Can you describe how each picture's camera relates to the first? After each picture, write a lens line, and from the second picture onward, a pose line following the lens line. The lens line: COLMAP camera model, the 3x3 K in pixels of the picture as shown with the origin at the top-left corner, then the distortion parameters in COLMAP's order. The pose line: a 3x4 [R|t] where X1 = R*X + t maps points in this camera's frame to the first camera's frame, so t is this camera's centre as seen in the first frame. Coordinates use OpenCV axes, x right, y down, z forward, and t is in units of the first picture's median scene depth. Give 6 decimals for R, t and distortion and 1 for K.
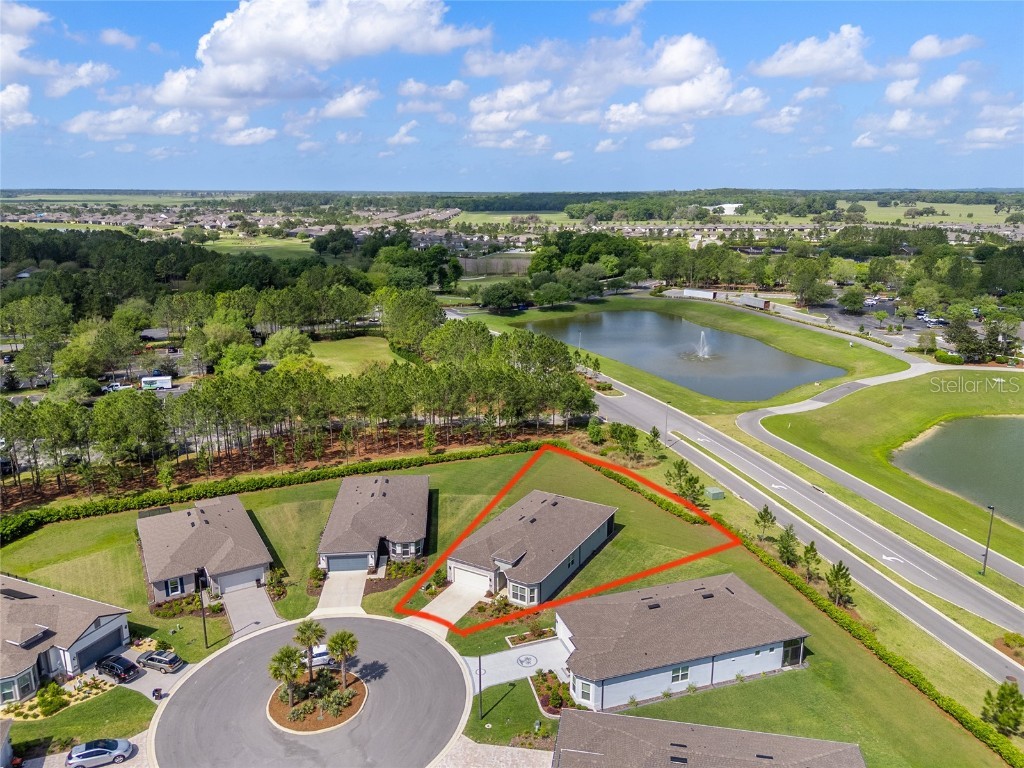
lens RADIAL K [[742.4, 0, 512.0], [0, 742.4, 384.0], [0, 0, 1]] dist [0.076988, -0.085732]
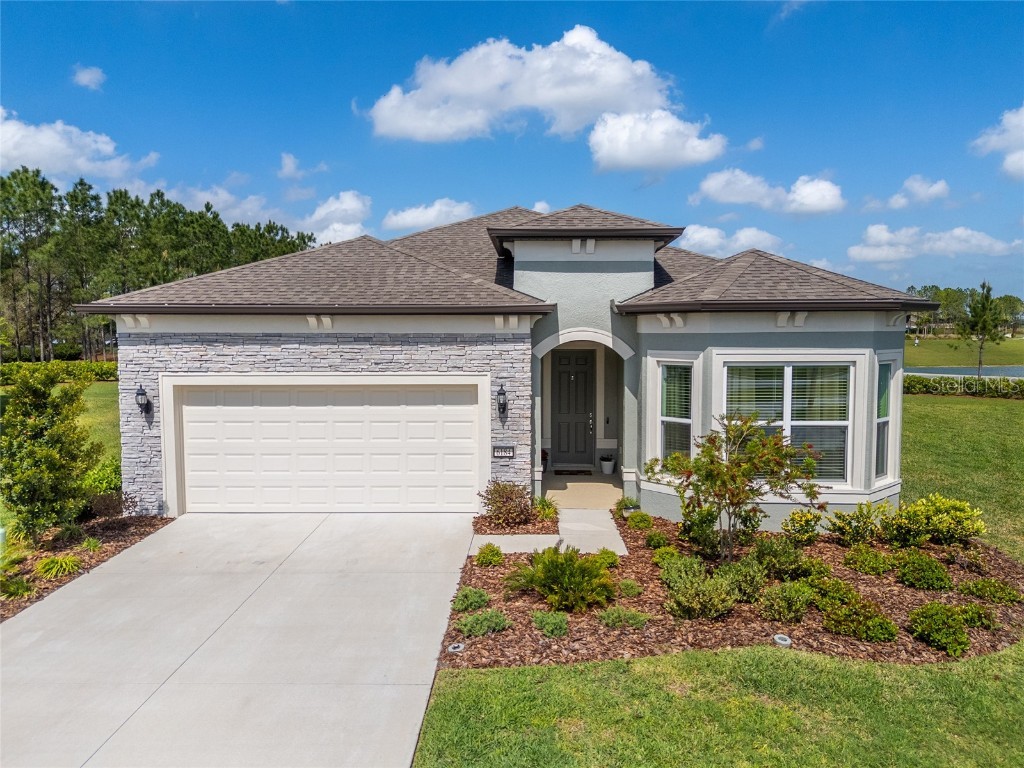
lens RADIAL K [[742.4, 0, 512.0], [0, 742.4, 384.0], [0, 0, 1]] dist [0.076988, -0.085732]
pose [[0.884467, -0.037518, 0.465092, -0.087022], [0.122055, 0.980659, -0.153005, 0.270476], [-0.450356, 0.192095, 0.871940, 0.852233]]
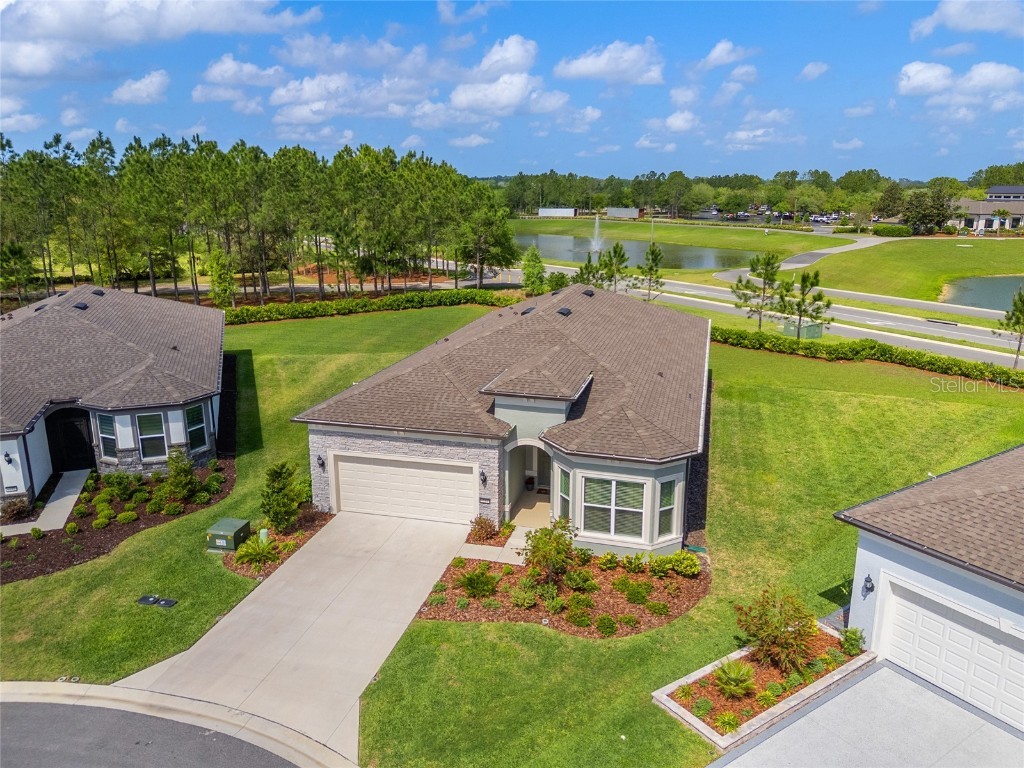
lens RADIAL K [[742.4, 0, 512.0], [0, 742.4, 384.0], [0, 0, 1]] dist [0.076988, -0.085732]
pose [[0.968111, -0.065423, 0.241830, -0.079347], [0.065084, 0.997836, 0.009399, 0.218856], [-0.241921, 0.006640, 0.970273, 0.711362]]
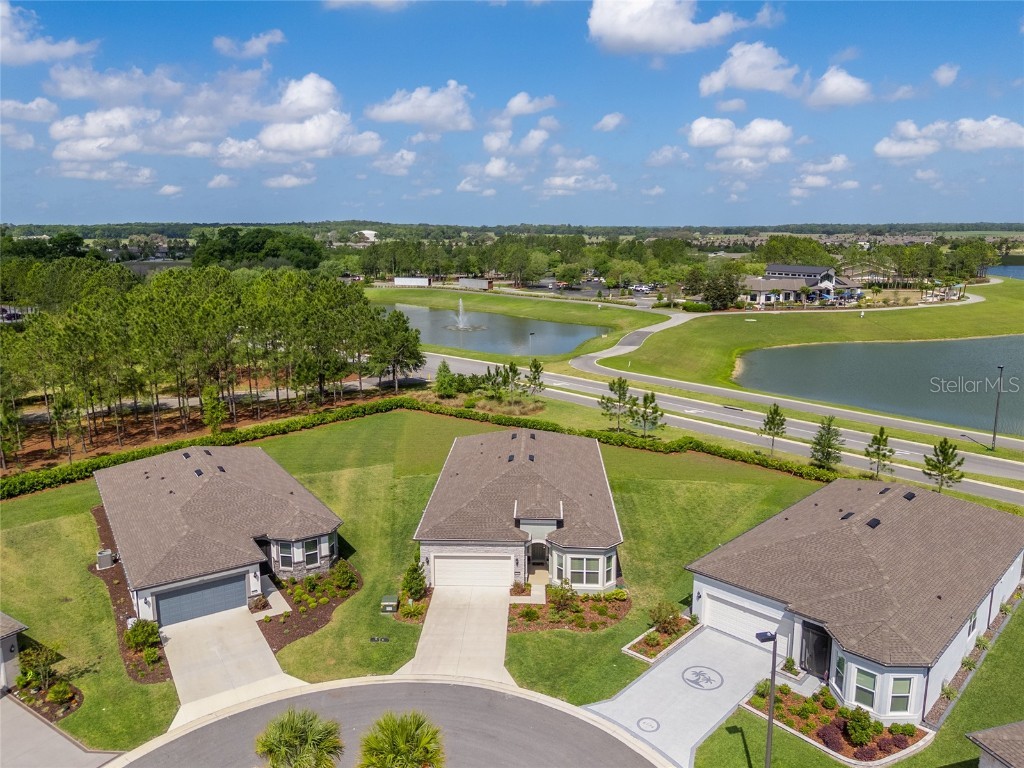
lens RADIAL K [[756.8, 0, 507.4], [0, 756.8, 385.9], [0, 0, 1]] dist [0.092208, -0.115722]
pose [[0.890775, -0.096363, 0.444111, -0.256763], [0.117672, 0.992839, -0.020596, 0.142518], [-0.438946, 0.070606, 0.895735, 0.488353]]
